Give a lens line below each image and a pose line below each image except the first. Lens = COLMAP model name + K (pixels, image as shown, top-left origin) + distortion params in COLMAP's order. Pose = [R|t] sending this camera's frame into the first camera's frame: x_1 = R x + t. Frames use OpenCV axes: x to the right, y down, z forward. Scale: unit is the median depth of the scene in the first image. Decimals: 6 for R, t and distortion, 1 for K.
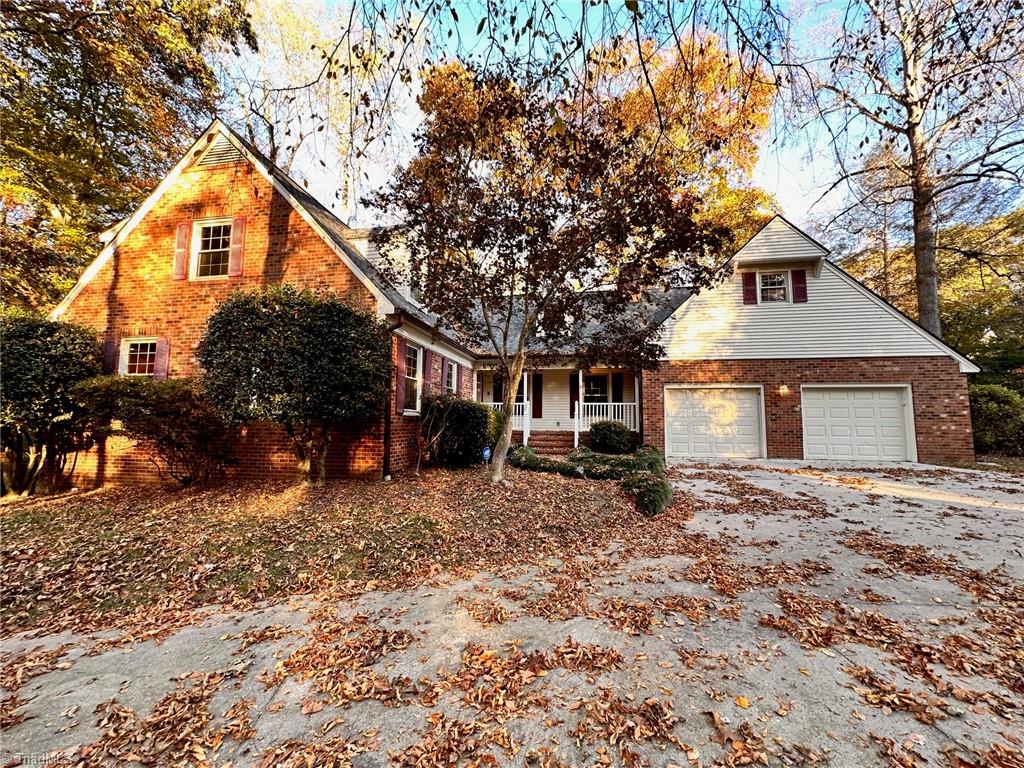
lens RADIAL K [[409.5, 0, 511.6], [0, 409.5, 386.2], [0, 0, 1]] dist [-0.002021, 0.000370]
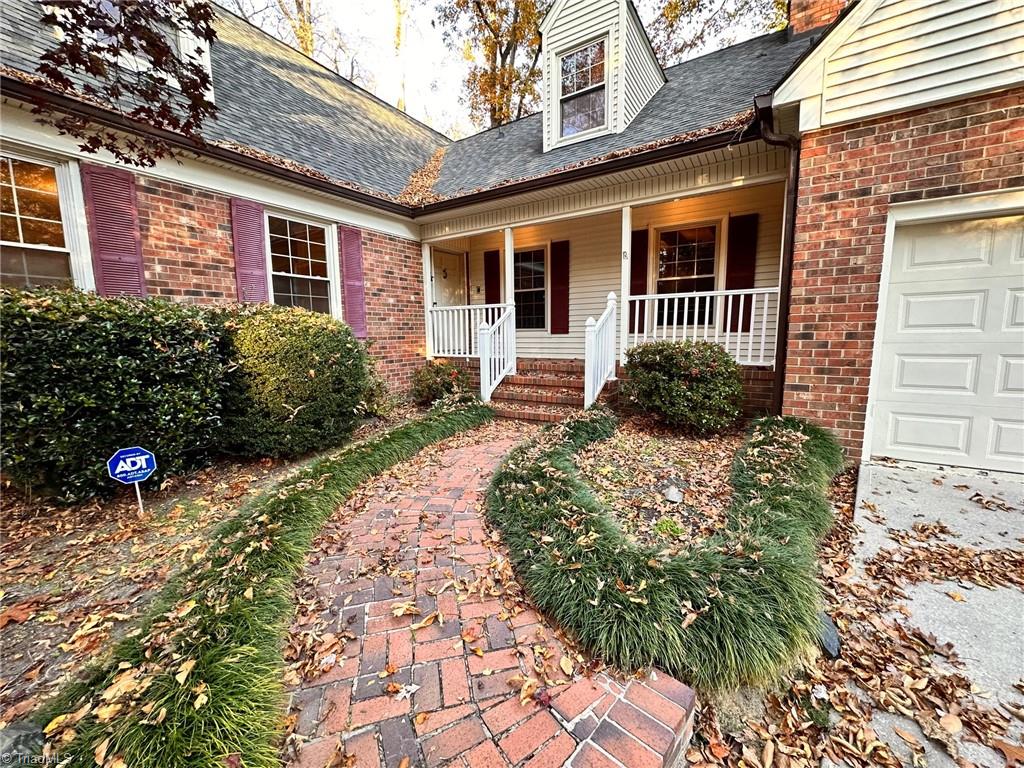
lens RADIAL K [[409.5, 0, 506.3], [0, 409.5, 385.4], [0, 0, 1]] dist [-0.002021, 0.000370]
pose [[0.923083, 0.027947, -0.383585, 0.268356], [0.054801, 0.977623, 0.203103, 0.046796], [0.380677, -0.208501, 0.900895, 0.694609]]
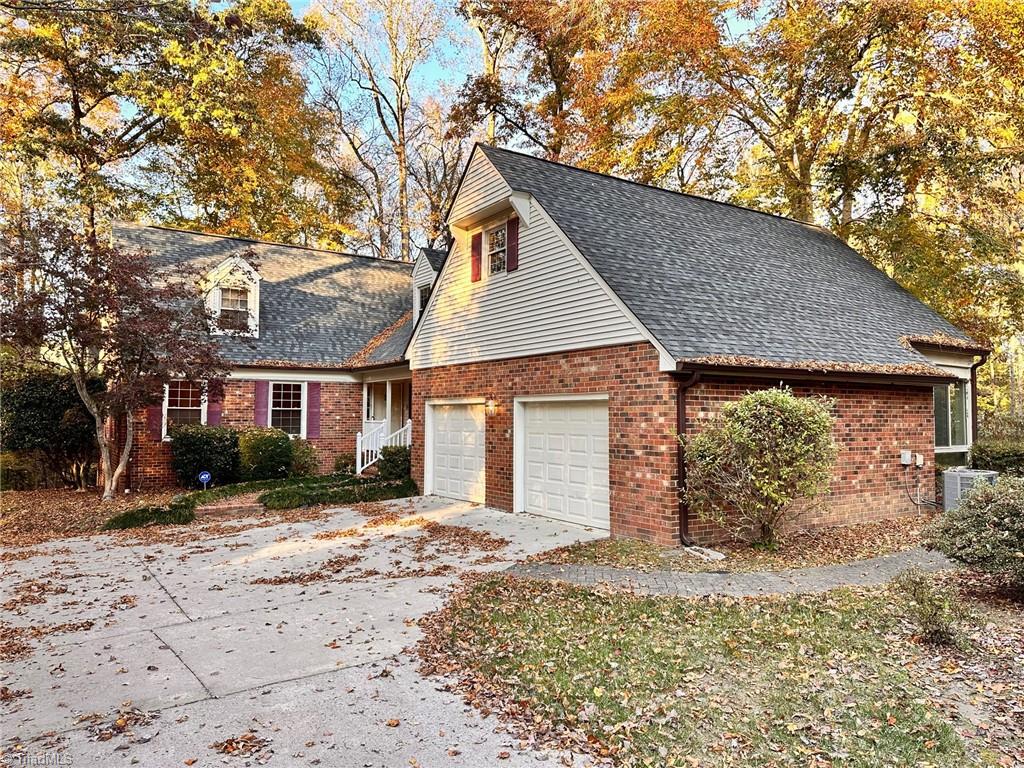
lens RADIAL K [[714.9, 0, 515.1], [0, 714.9, 379.2], [0, 0, 1]] dist [0.049104, -0.001107]
pose [[0.692327, -0.044758, -0.720194, 1.588434], [0.065729, 0.997837, 0.001173, -0.036447], [0.718584, -0.048149, 0.693772, 0.222835]]
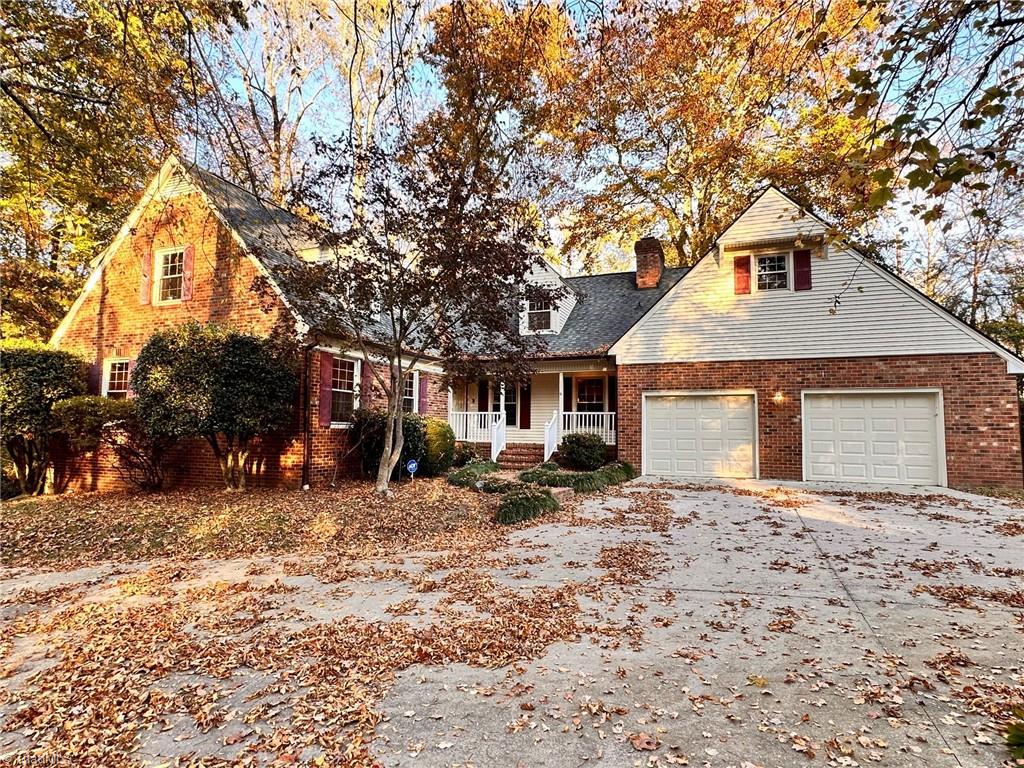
lens RADIAL K [[560.7, 0, 512.4], [0, 560.7, 389.7], [0, 0, 1]] dist [0.002394, -0.002501]
pose [[0.979055, -0.012134, -0.203235, 0.380252], [0.015390, 0.999777, 0.014448, -0.031930], [0.203015, -0.017273, 0.979023, -0.232877]]
